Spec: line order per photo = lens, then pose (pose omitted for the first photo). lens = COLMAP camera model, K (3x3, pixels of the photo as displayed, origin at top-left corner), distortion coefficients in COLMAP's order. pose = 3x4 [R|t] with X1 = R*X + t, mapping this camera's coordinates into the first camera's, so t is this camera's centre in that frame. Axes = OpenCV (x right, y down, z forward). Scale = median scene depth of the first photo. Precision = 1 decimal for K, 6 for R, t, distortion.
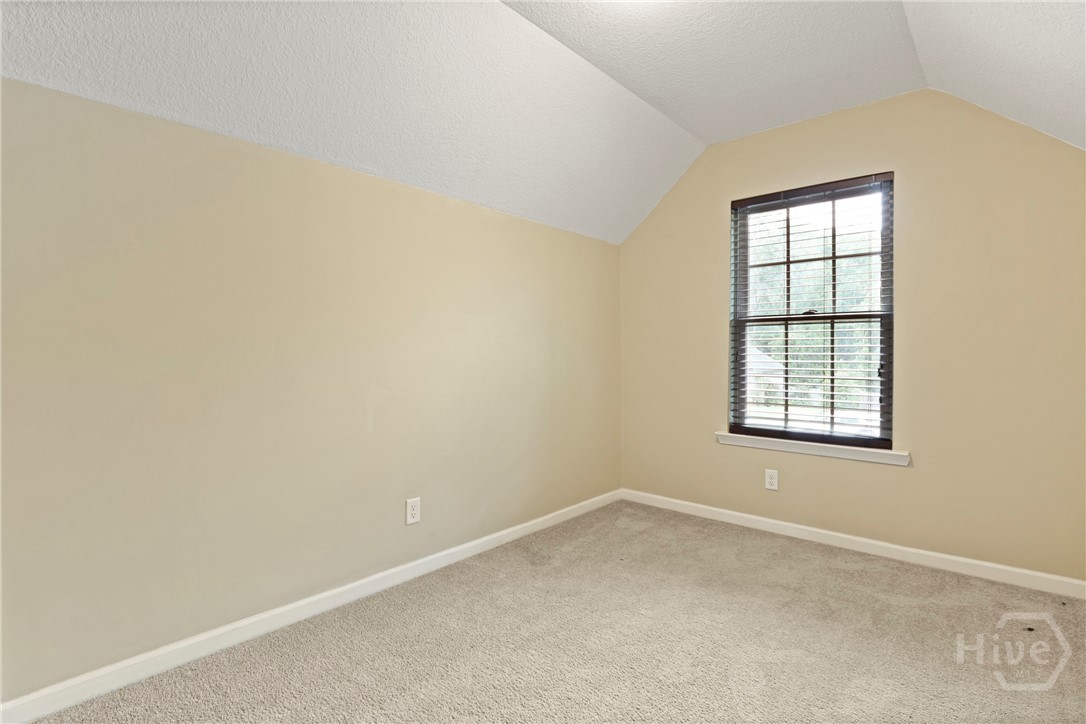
lens RADIAL K [[533.6, 0, 549.2], [0, 533.6, 350.8], [0, 0, 1]] dist [-0.026122, 0.000183]
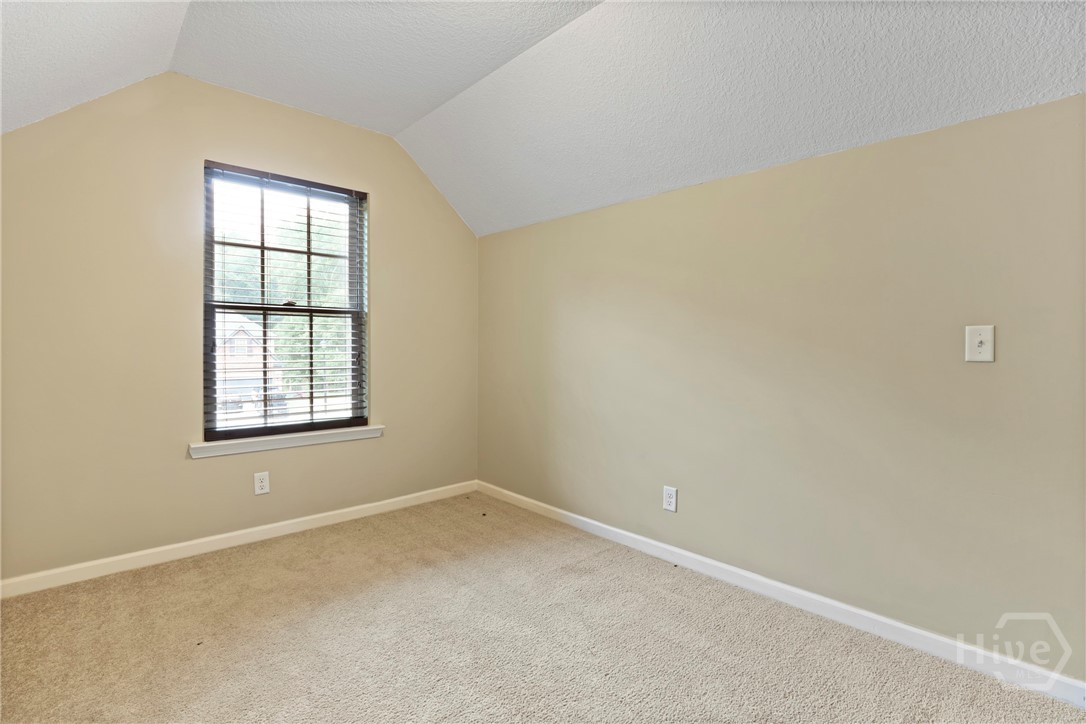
lens RADIAL K [[522.2, 0, 555.2], [0, 522.2, 350.9], [0, 0, 1]] dist [-0.021835, 0.000454]
pose [[0.057087, -0.013744, 0.998275, -0.461522], [-0.005582, 0.999885, 0.014085, -0.000798], [-0.998354, -0.006377, 0.057004, 0.462425]]
